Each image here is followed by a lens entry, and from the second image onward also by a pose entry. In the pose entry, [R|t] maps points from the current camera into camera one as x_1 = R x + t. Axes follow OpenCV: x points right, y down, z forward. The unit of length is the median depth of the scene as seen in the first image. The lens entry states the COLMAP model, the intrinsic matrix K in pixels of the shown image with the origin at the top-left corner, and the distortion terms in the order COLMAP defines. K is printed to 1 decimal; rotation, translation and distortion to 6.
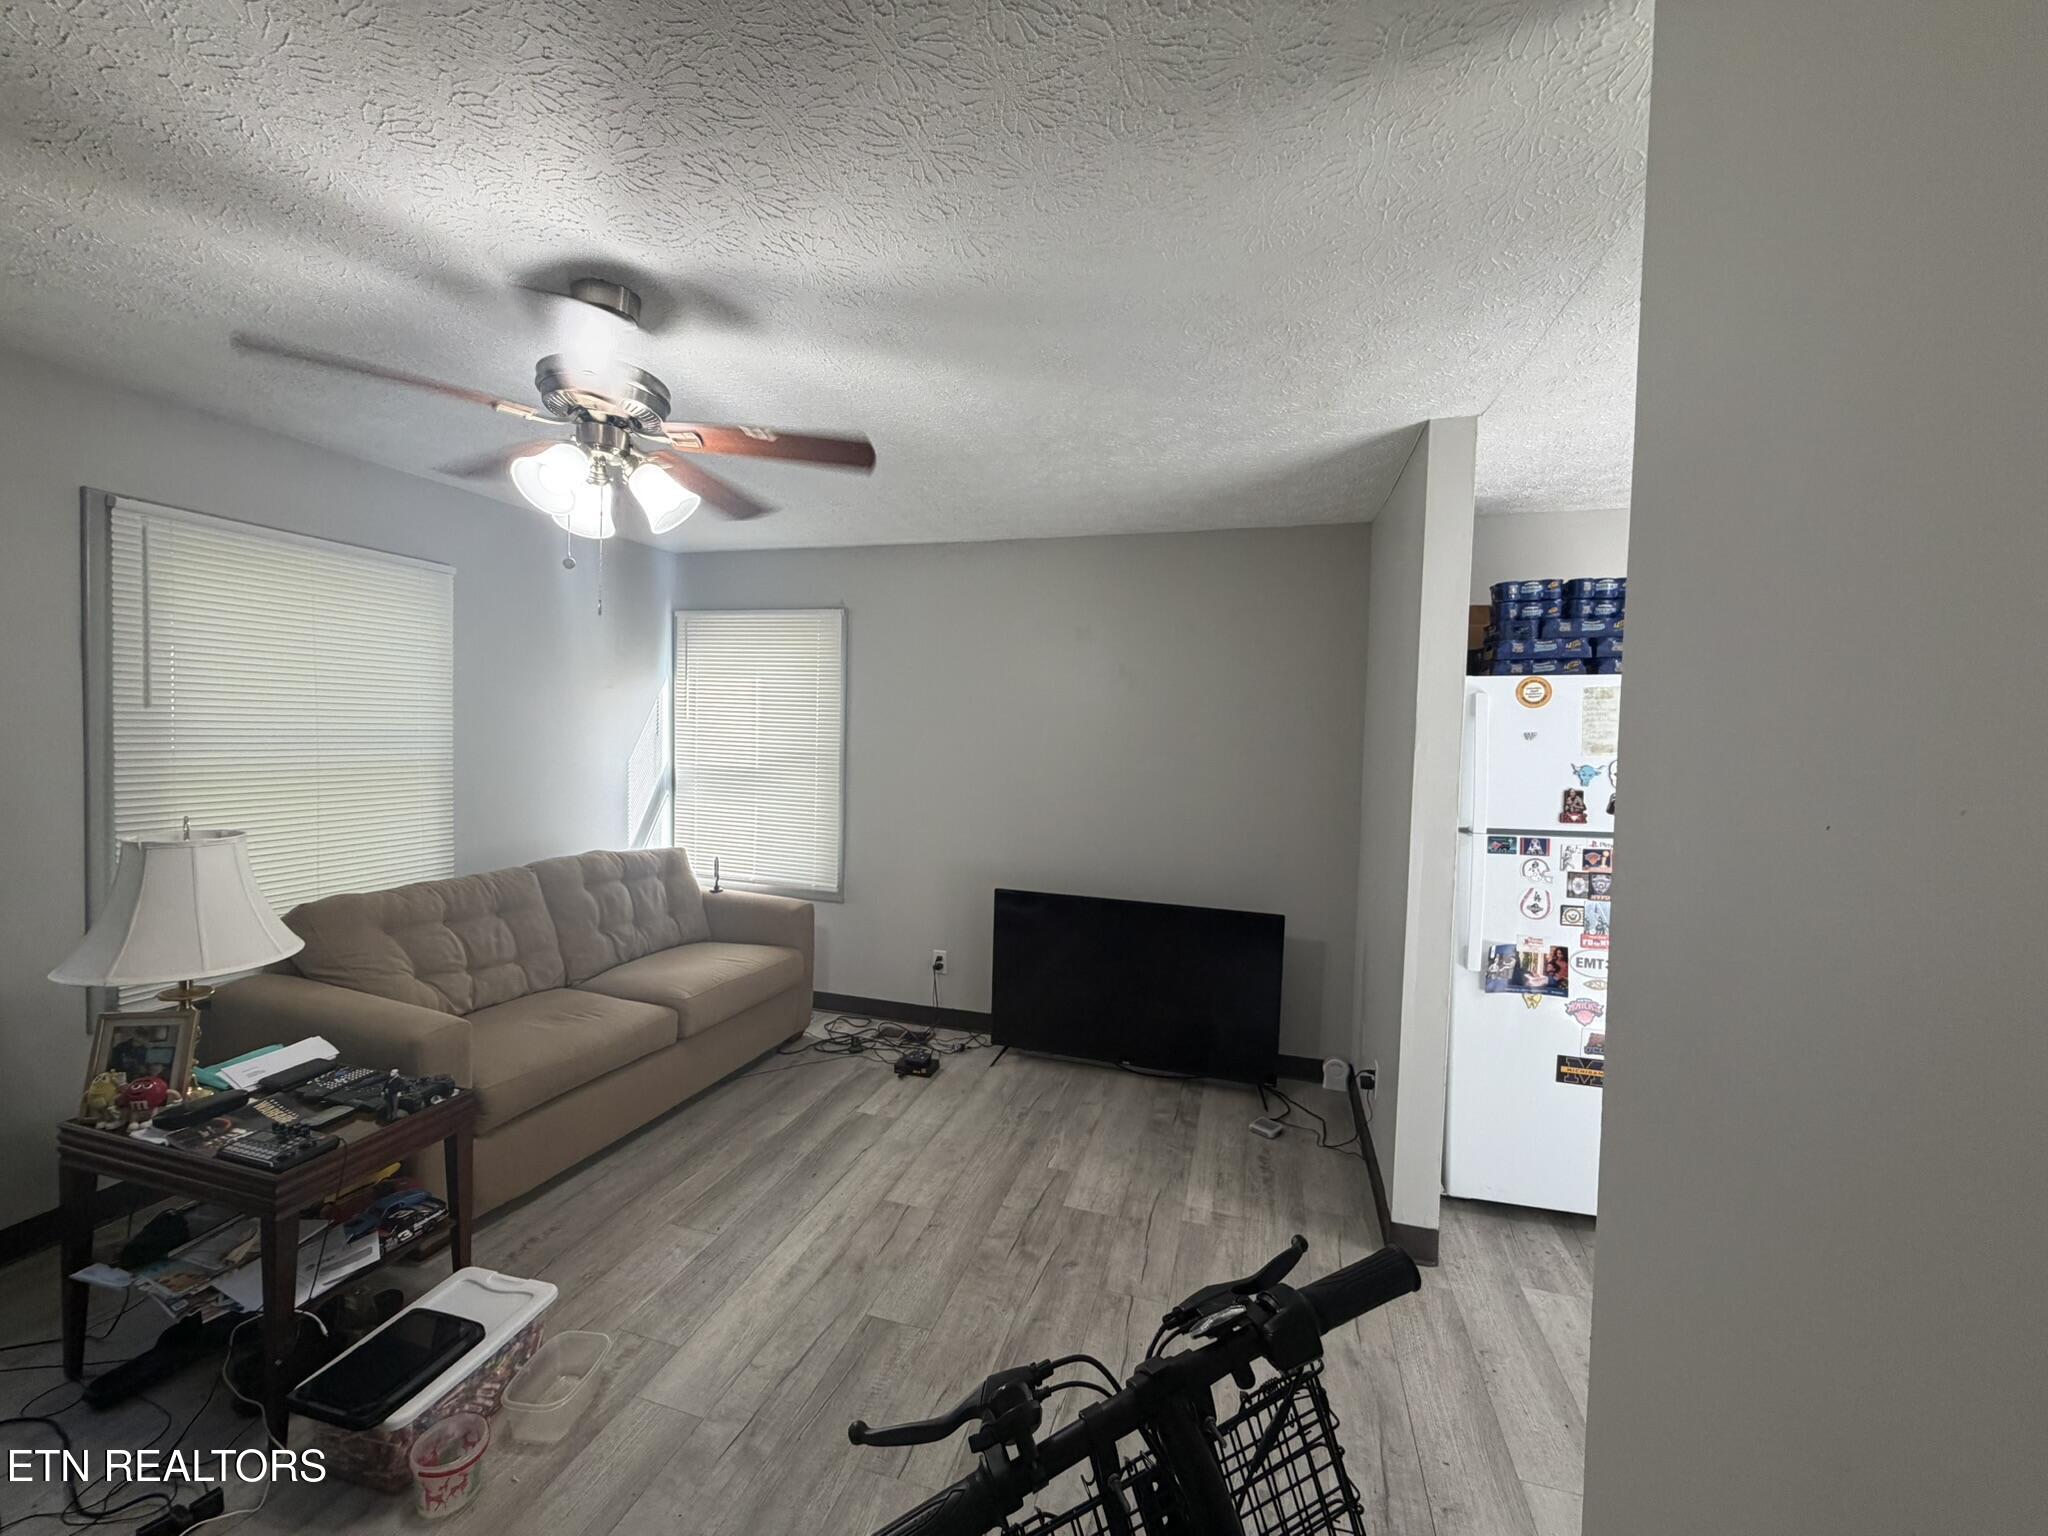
lens RADIAL K [[815.9, 0, 1026.5], [0, 815.9, 765.8], [0, 0, 1]] dist [-0.000975, -0.000050]
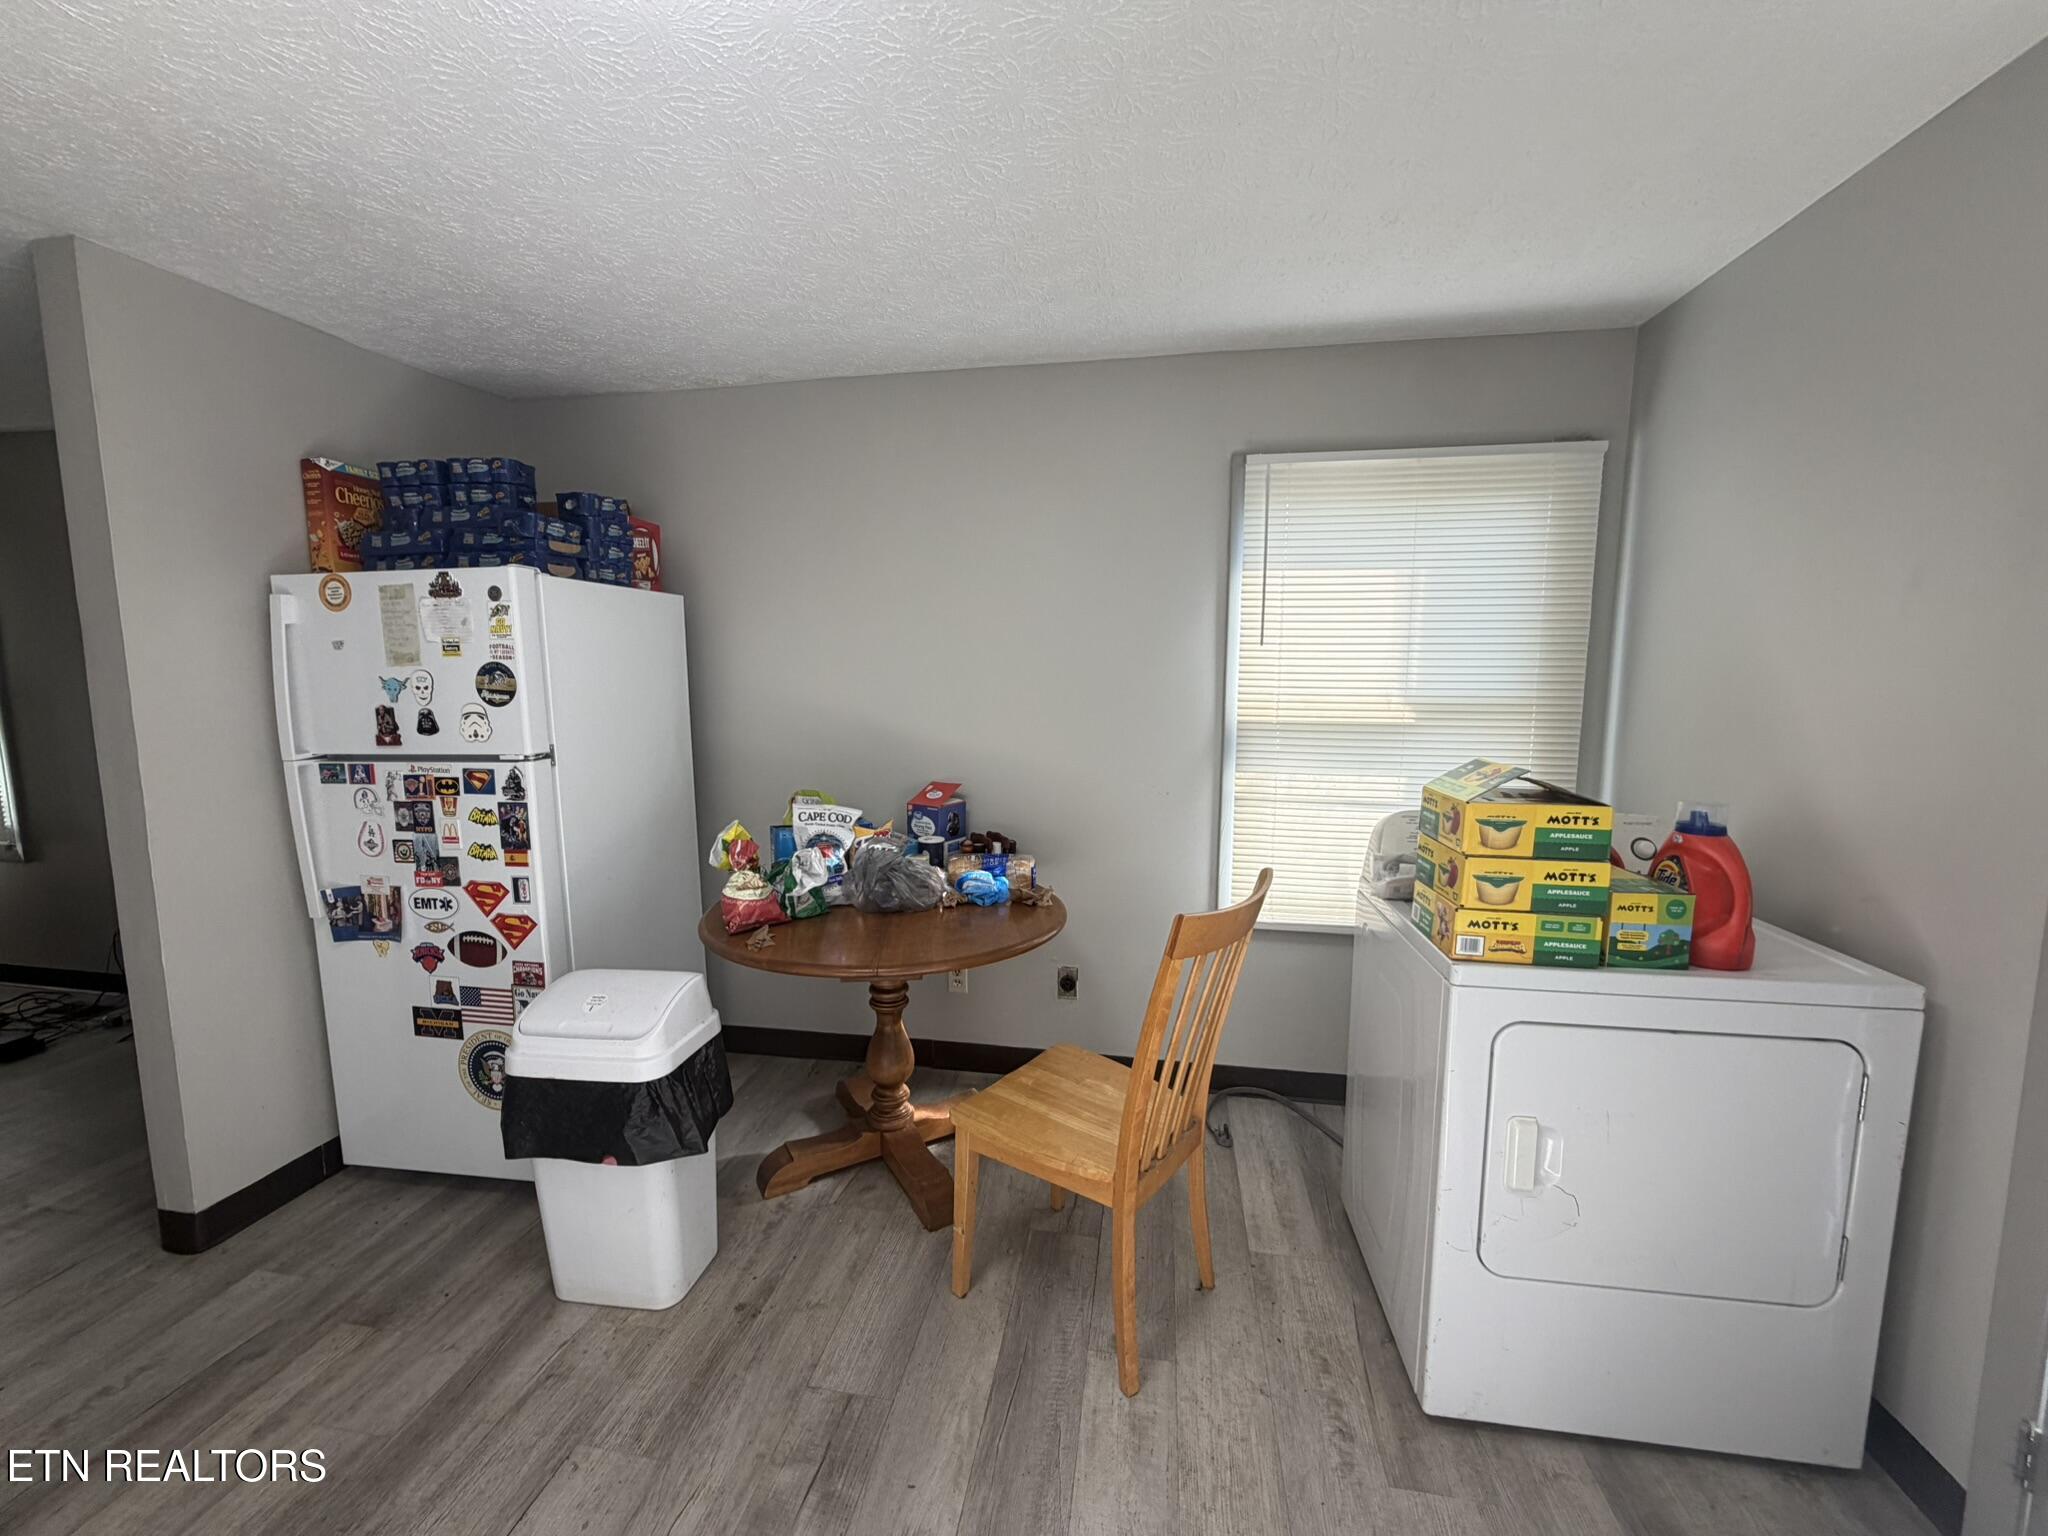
lens RADIAL K [[815.9, 0, 1026.8], [0, 815.9, 769.0], [0, 0, 1]] dist [-0.000975, -0.000050]
pose [[0.992382, -0.033792, 0.118477, 1.226511], [0.023924, 0.996200, 0.083748, 0.038450], [-0.120856, -0.080275, 0.989419, 0.059903]]
